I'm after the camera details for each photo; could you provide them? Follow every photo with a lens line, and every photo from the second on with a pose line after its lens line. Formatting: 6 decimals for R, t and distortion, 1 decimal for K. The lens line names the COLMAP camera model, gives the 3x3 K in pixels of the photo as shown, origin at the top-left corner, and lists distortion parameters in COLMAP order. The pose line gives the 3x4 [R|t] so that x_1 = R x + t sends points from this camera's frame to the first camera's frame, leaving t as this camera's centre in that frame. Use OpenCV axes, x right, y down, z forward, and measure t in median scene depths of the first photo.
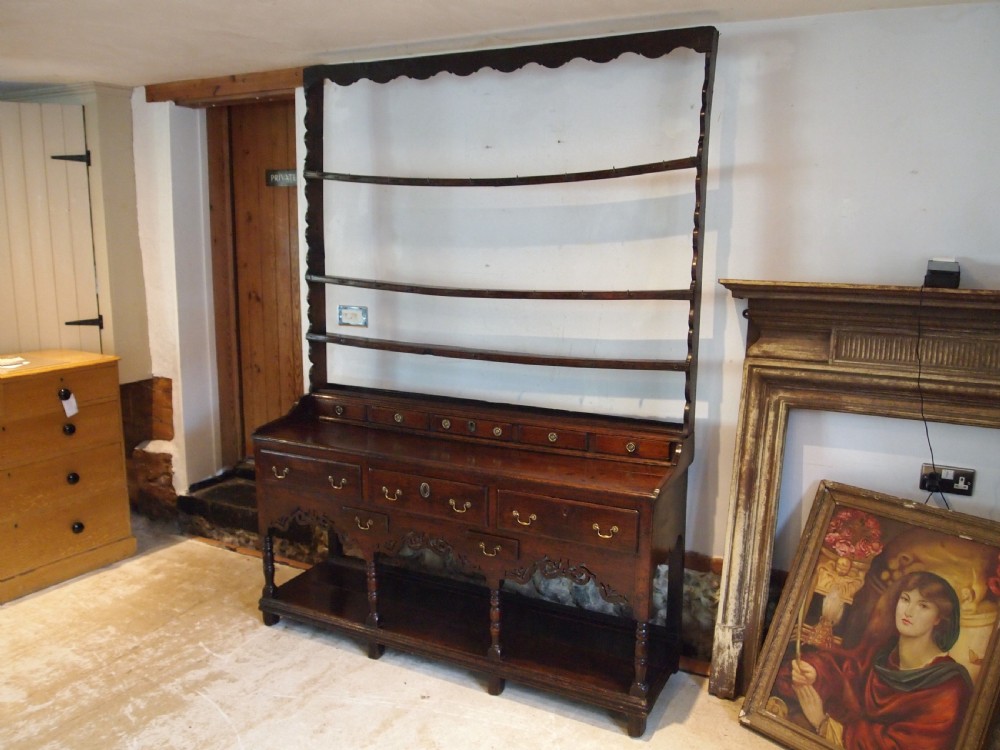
lens RADIAL K [[793.9, 0, 505.4], [0, 793.9, 372.8], [0, 0, 1]] dist [-0.047291, 0.001717]
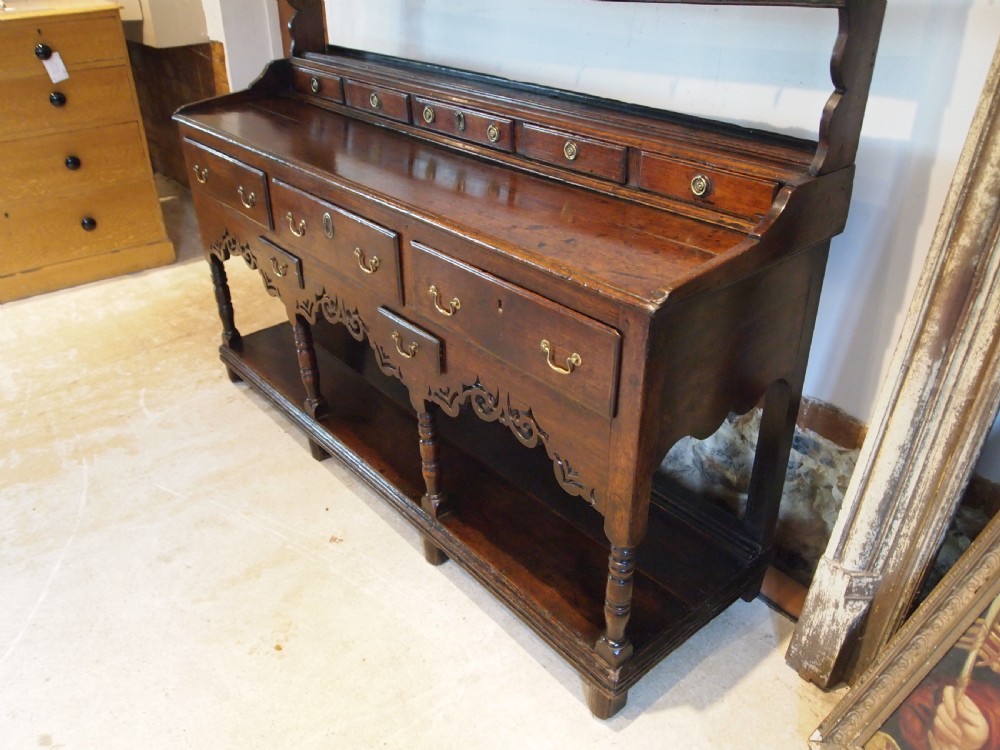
lens RADIAL K [[793.9, 0, 508.3], [0, 793.9, 374.7], [0, 0, 1]] dist [-0.047291, 0.001717]
pose [[0.925198, 0.180519, -0.333798, 0.230989], [-0.055917, 0.934859, 0.350589, 0.041668], [0.375342, -0.305699, 0.875024, 0.520532]]
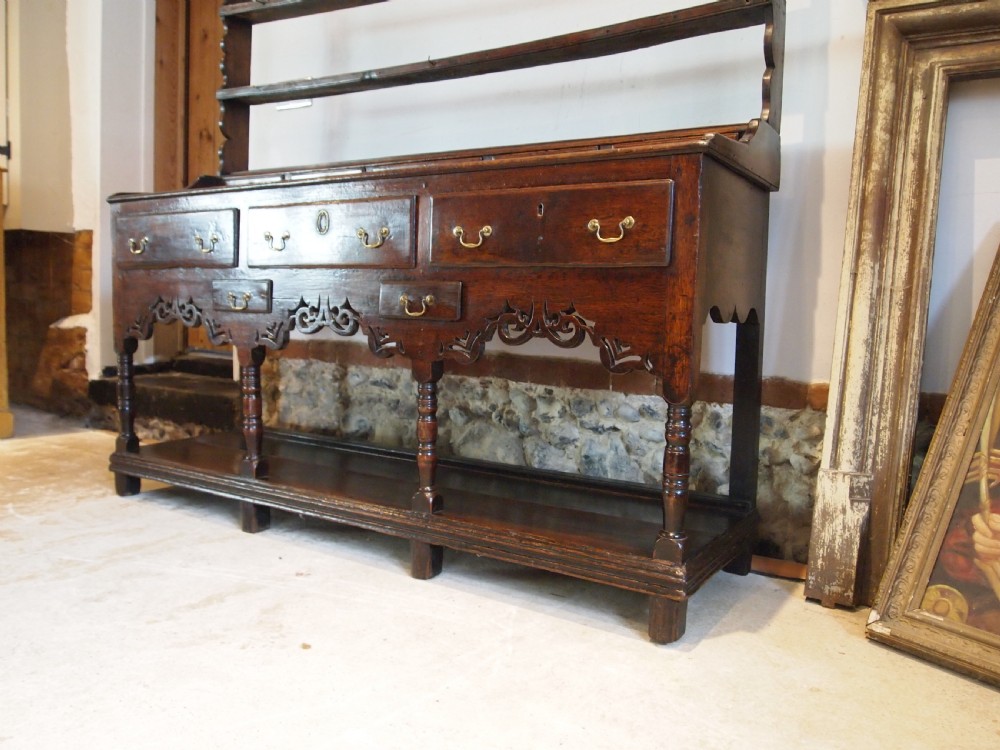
lens RADIAL K [[793.9, 0, 506.4], [0, 793.9, 375.7], [0, 0, 1]] dist [-0.047291, 0.001717]
pose [[0.995208, 0.030902, -0.092769, 0.098162], [-0.038520, 0.995930, -0.081481, 0.310550], [0.089874, 0.084664, 0.992348, 0.427661]]
